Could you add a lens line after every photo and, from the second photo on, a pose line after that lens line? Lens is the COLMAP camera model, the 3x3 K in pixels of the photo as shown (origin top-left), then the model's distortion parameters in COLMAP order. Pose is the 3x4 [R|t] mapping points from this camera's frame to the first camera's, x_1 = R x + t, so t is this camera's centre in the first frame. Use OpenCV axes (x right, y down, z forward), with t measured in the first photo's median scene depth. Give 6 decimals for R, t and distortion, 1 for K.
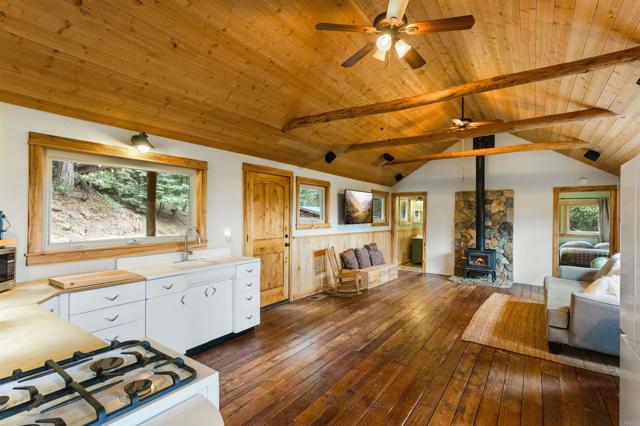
lens RADIAL K [[307.7, 0, 320.4], [0, 307.7, 214.3], [0, 0, 1]] dist [0.007719, -0.000387]
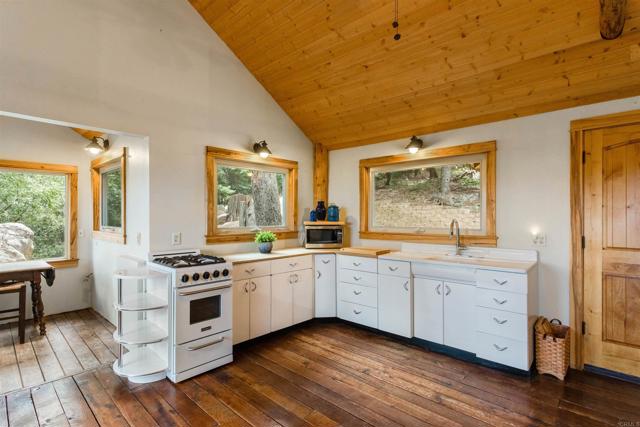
lens RADIAL K [[307.7, 0, 317.7], [0, 307.7, 212.7], [0, 0, 1]] dist [0.007719, -0.000387]
pose [[-0.130207, -0.010776, -0.991428, 0.399329], [0.002759, 0.999933, -0.011231, 0.022849], [0.991483, -0.004197, -0.130168, 0.511067]]
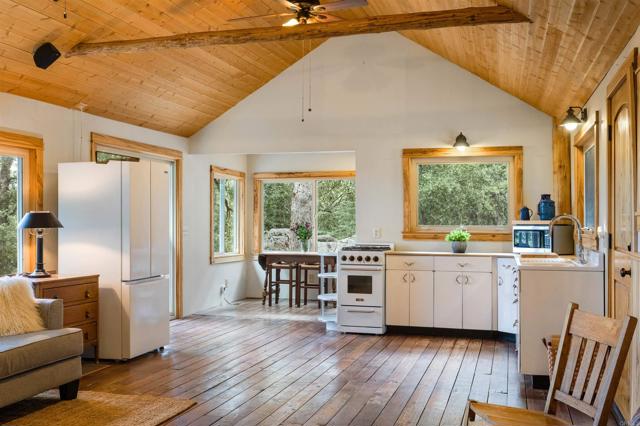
lens RADIAL K [[692.1, 0, 319.6], [0, 692.1, 211.4], [0, 0, 1]] dist [0.000322, 0.000000]
pose [[-0.940769, -0.012997, -0.338800, 0.505265], [-0.006843, 0.999789, -0.019350, 0.050613], [0.338980, -0.015886, -0.940659, 1.692270]]
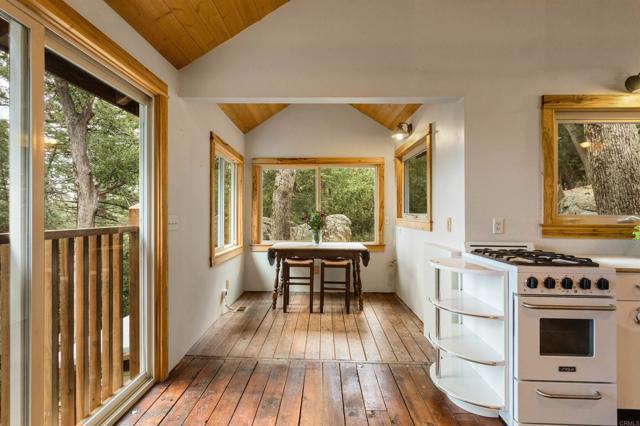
lens RADIAL K [[307.7, 0, 318.4], [0, 307.7, 210.1], [0, 0, 1]] dist [0.007719, -0.000387]
pose [[-0.825954, -0.013576, -0.563574, 0.302981], [-0.007046, 0.999880, -0.013760, 0.052907], [0.563693, -0.007395, -0.825951, 0.372536]]
